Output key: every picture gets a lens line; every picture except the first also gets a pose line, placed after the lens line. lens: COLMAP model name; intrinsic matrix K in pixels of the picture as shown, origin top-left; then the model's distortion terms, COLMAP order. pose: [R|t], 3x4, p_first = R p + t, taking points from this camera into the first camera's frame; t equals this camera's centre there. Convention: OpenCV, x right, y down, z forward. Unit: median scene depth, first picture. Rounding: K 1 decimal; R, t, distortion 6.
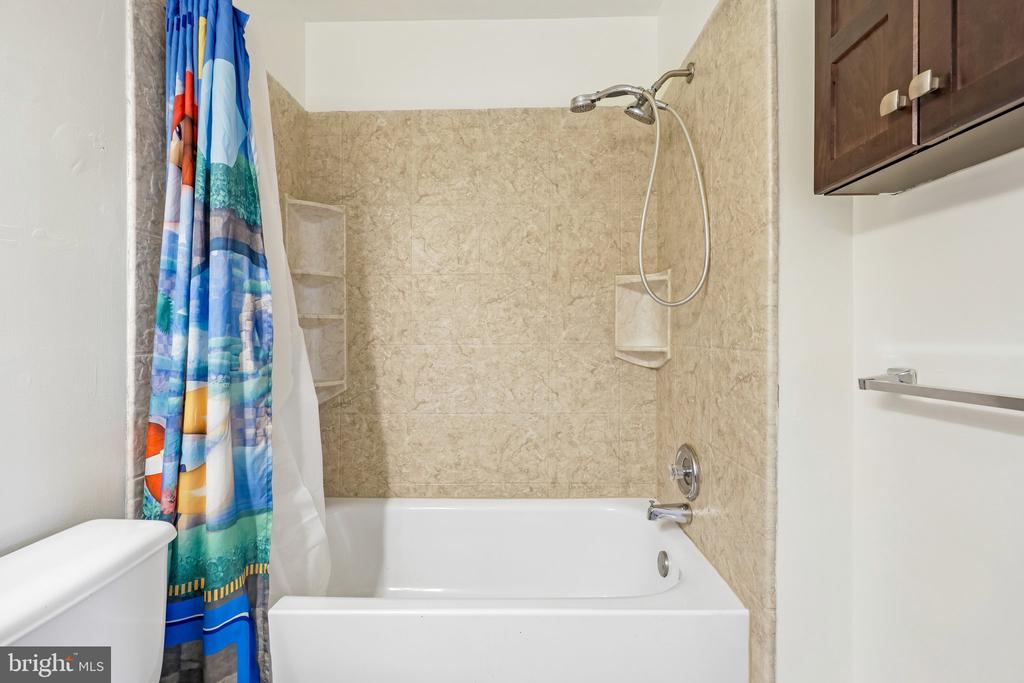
lens RADIAL K [[422.0, 0, 511.3], [0, 422.0, 333.8], [0, 0, 1]] dist [-0.000331, 0.000298]
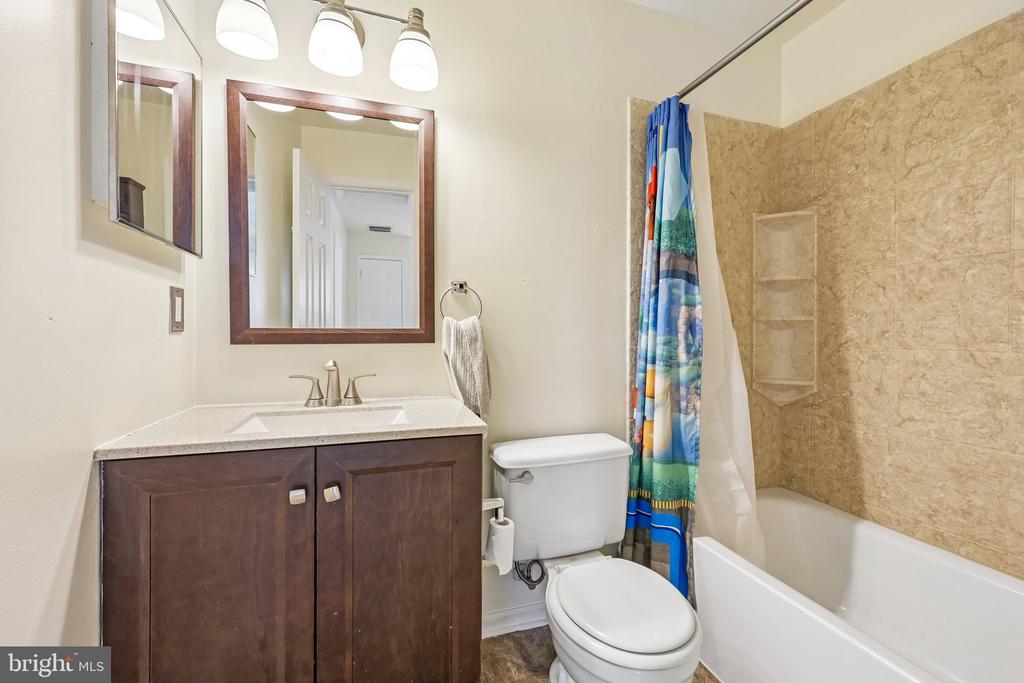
lens RADIAL K [[422.0, 0, 511.3], [0, 422.0, 333.8], [0, 0, 1]] dist [-0.000331, 0.000298]
pose [[0.329897, 0.008116, -0.943982, 0.470213], [-0.007714, 0.999953, 0.005901, -0.005319], [0.943985, 0.005335, 0.329944, -0.006852]]
